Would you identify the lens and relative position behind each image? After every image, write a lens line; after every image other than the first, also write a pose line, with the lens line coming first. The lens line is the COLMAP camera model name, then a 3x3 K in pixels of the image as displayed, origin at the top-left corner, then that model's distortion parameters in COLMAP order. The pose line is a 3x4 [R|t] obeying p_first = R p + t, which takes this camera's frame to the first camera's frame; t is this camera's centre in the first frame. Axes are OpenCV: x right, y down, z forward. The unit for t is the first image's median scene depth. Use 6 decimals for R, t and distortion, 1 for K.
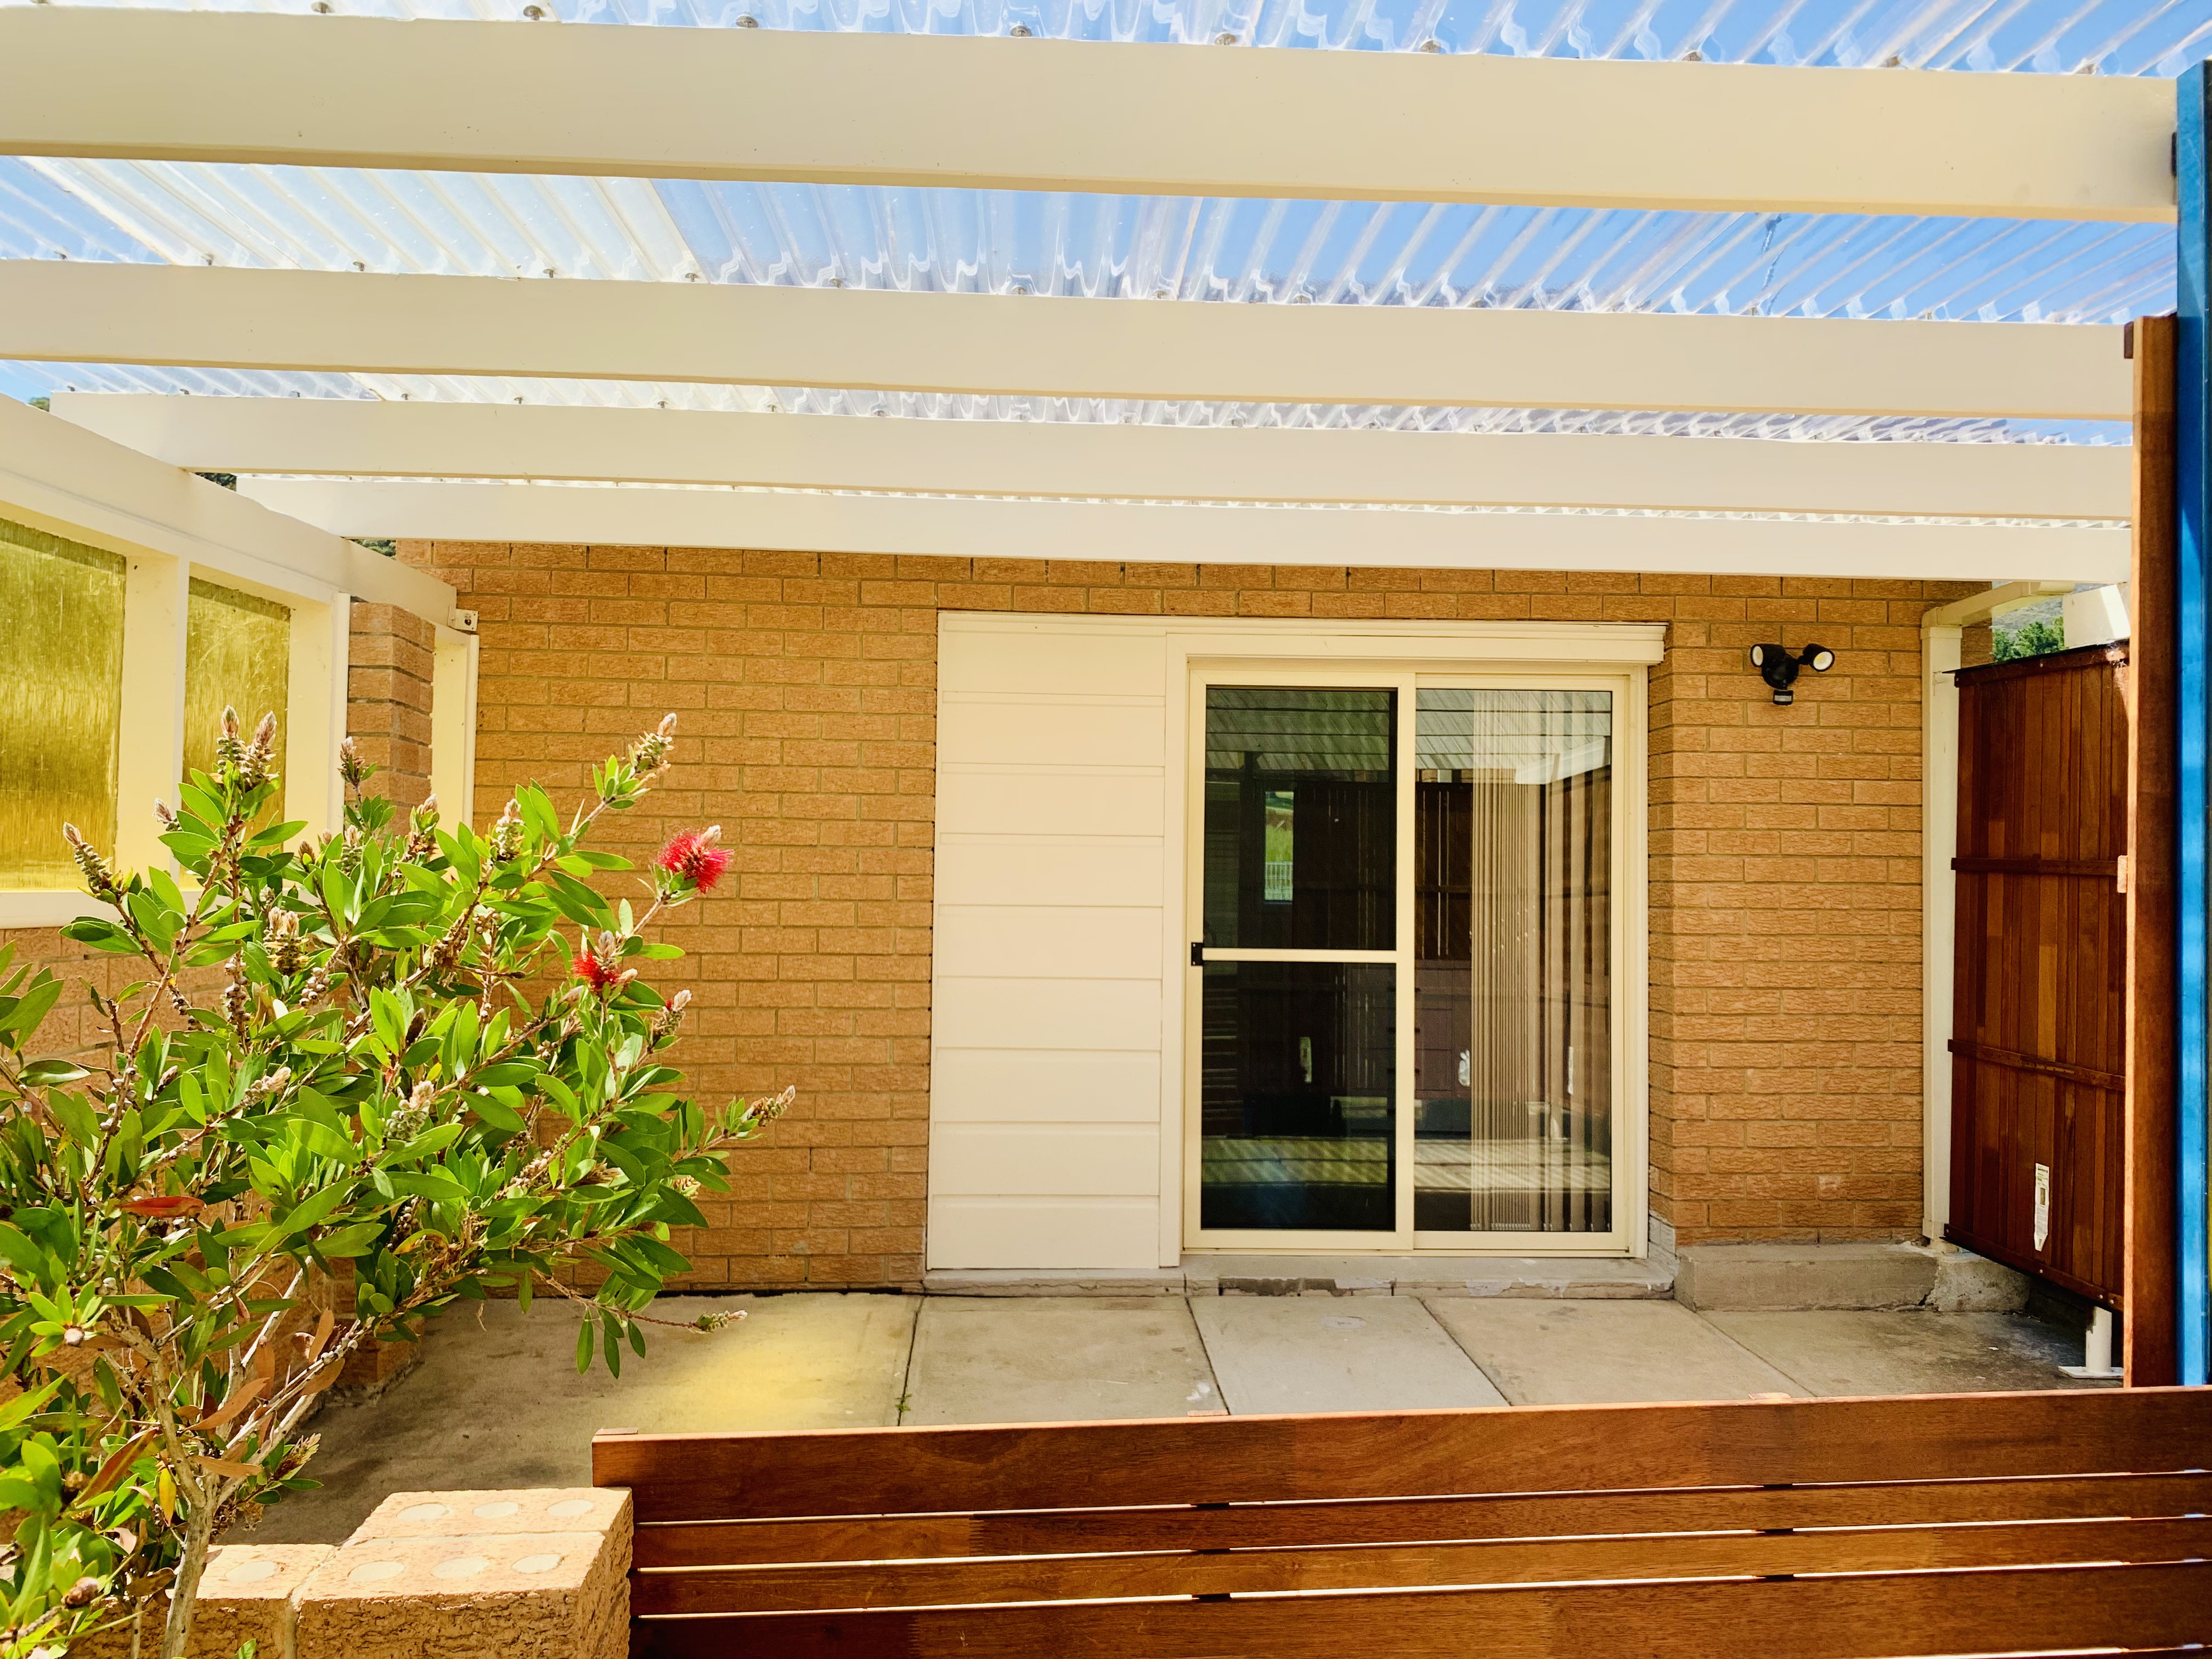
lens RADIAL K [[1708.1, 0, 1092.3], [0, 1708.1, 826.4], [0, 0, 1]] dist [0.081113, -0.102657]
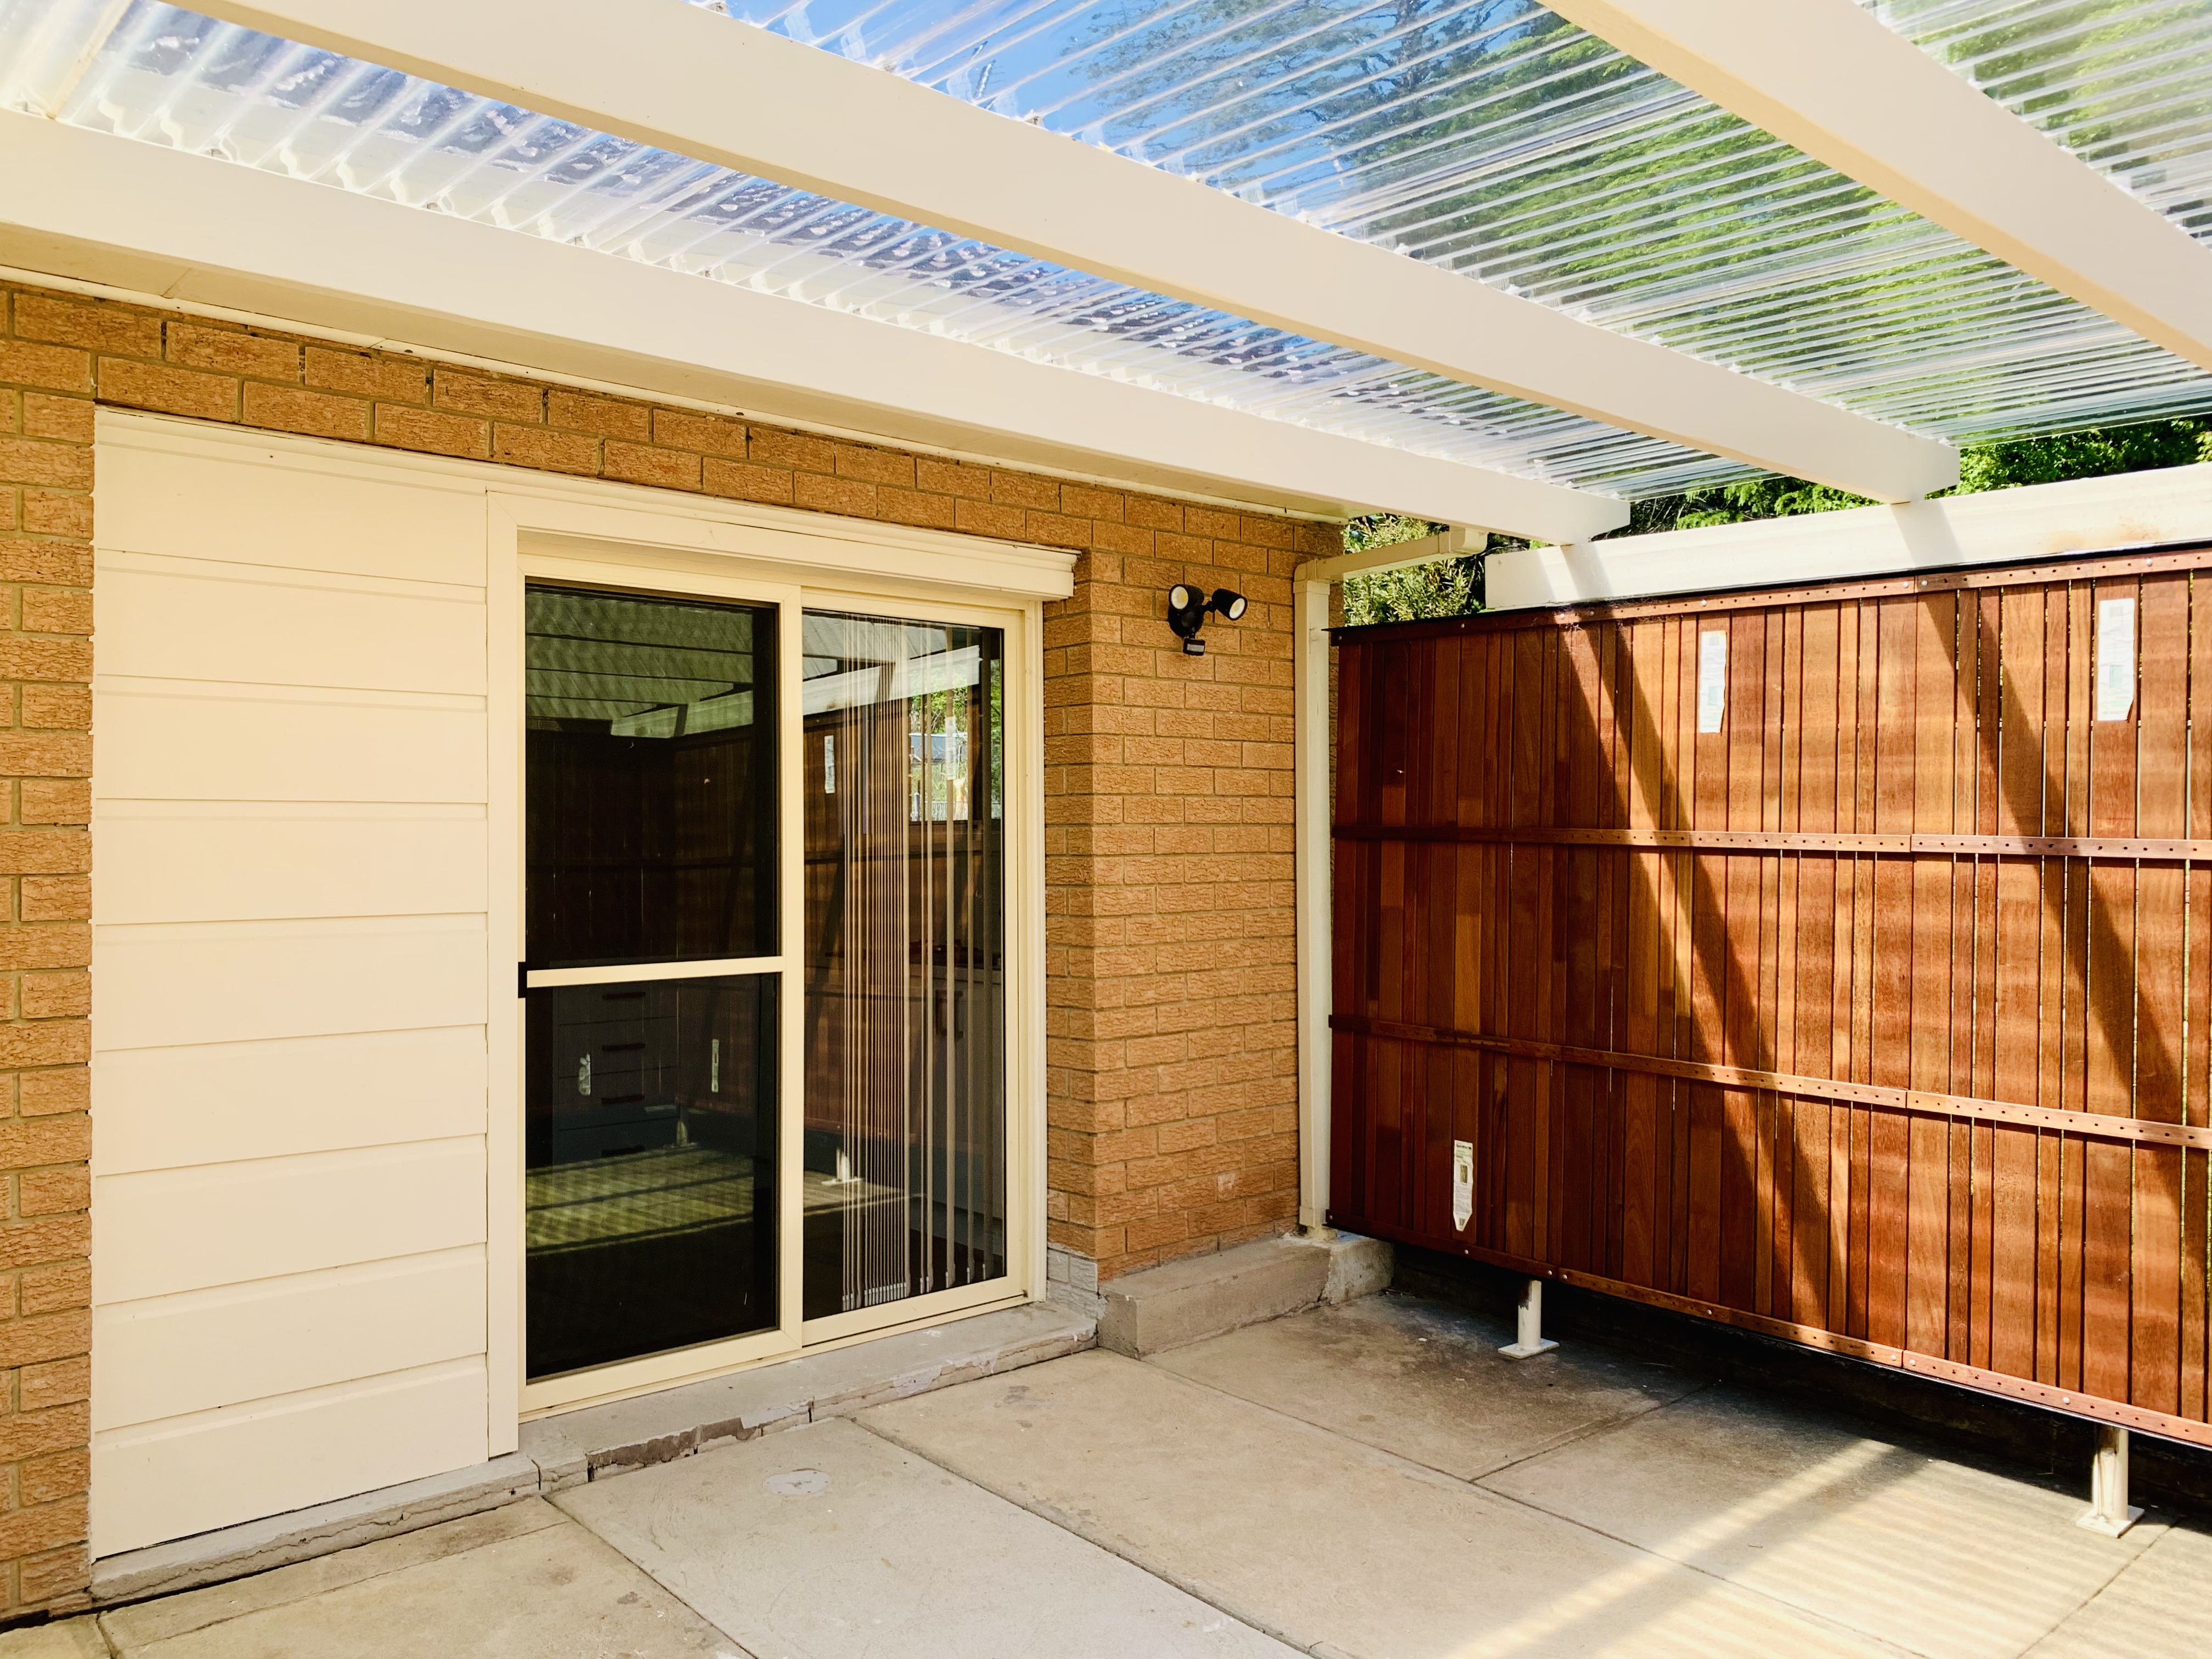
lens RADIAL K [[1708.1, 0, 1127.2], [0, 1708.1, 828.7], [0, 0, 1]] dist [0.081113, -0.102657]
pose [[0.784348, -0.010638, 0.620229, -0.176626], [-0.005207, 0.999705, 0.023731, -0.001586], [-0.620299, -0.021843, 0.784061, 0.333169]]
